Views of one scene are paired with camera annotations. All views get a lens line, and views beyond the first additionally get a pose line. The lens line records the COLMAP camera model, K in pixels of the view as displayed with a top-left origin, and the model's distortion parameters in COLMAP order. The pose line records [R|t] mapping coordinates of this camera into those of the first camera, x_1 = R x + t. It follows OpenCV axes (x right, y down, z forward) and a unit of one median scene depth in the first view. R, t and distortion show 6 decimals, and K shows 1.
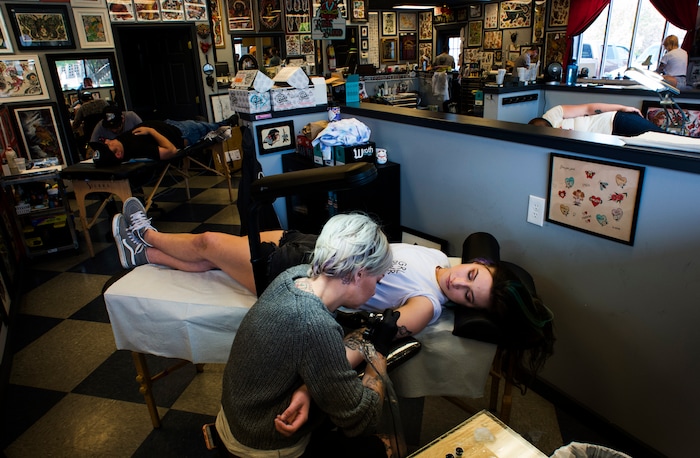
lens RADIAL K [[426.0, 0, 350.0], [0, 426.0, 229.0], [0, 0, 1]] dist [-0.059684, 0.001354]
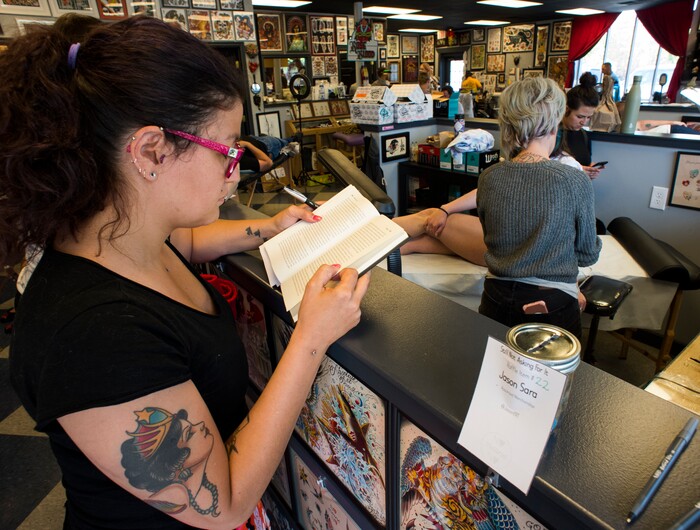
lens RADIAL K [[434.4, 0, 350.0], [0, 434.4, 265.0], [0, 0, 1]] dist [-0.059009, 0.001360]
pose [[0.996231, -0.030330, 0.081270, -0.203237], [0.028828, 0.999392, 0.019586, 0.036239], [-0.081815, -0.017170, 0.996500, -0.070641]]
